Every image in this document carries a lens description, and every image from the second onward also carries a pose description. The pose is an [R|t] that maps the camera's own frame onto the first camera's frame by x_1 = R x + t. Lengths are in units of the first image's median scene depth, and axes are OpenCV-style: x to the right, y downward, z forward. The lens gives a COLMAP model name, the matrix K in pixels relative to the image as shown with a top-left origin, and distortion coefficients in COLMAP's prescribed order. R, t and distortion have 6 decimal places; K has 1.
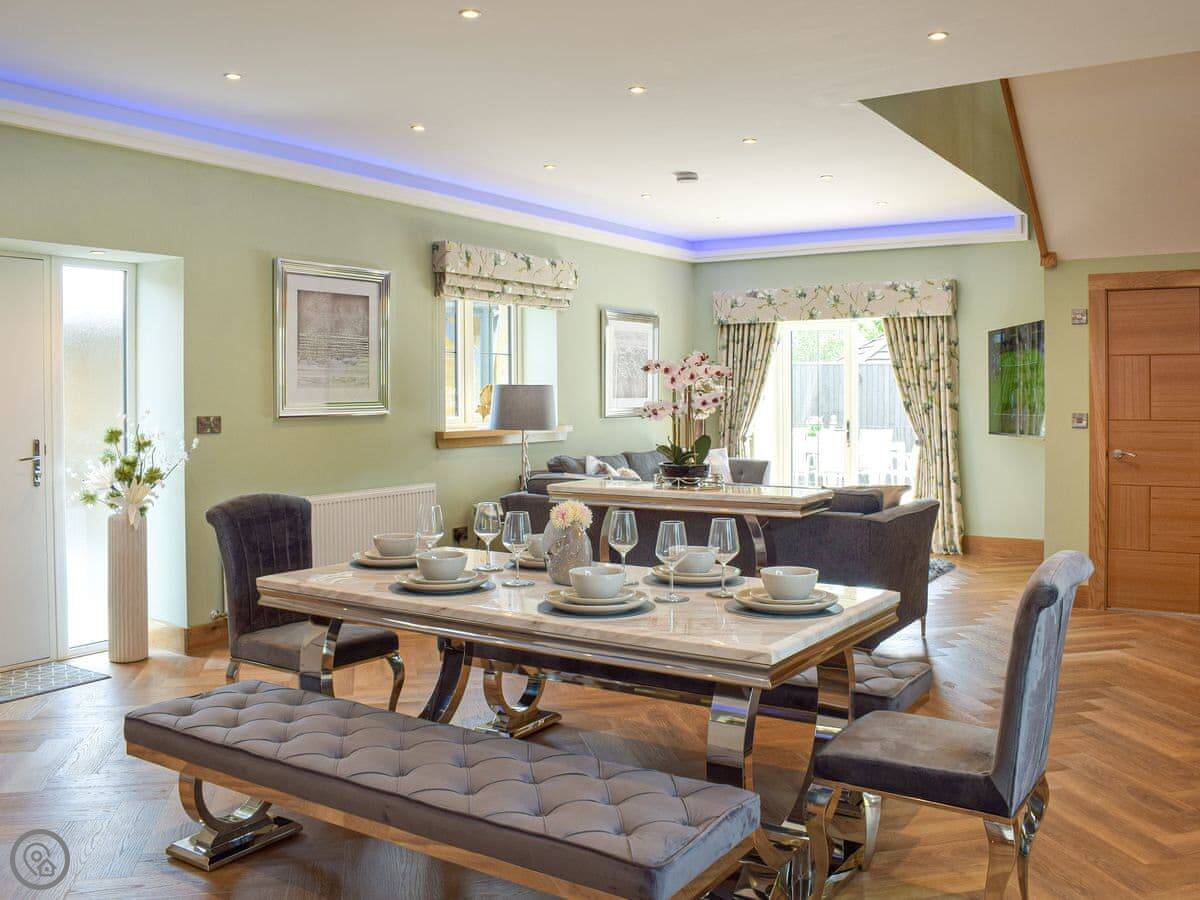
lens RADIAL K [[1074.3, 0, 600.0], [0, 1074.3, 450.0], [0, 0, 1]] dist [-0.051246, -0.004023]
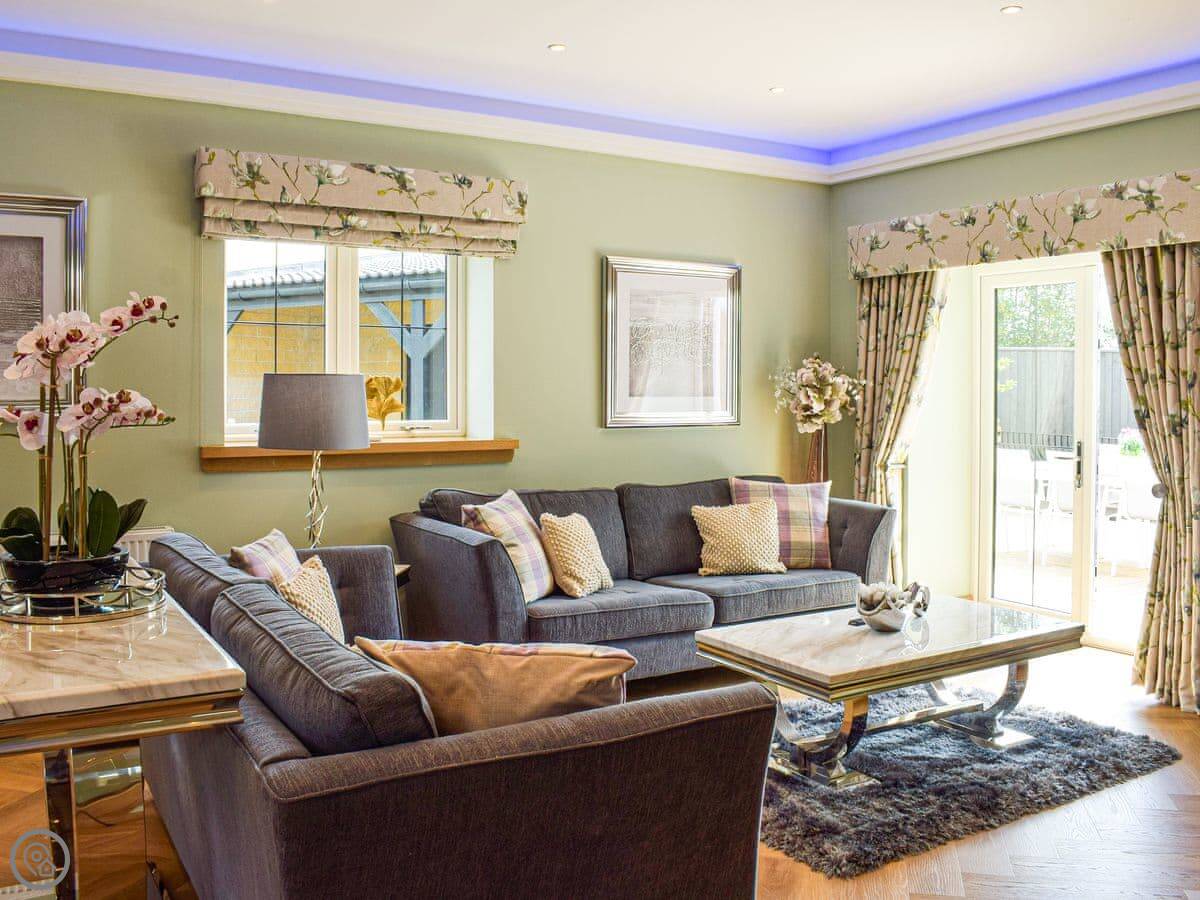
lens RADIAL K [[1092.3, 0, 601.2], [0, 1092.3, 416.2], [0, 0, 1]] dist [-0.057336, 0.000808]
pose [[0.902988, 0.020191, -0.429190, 0.273670], [-0.031315, 0.999331, -0.018872, -0.024281], [0.428522, 0.030481, 0.903017, 0.414777]]
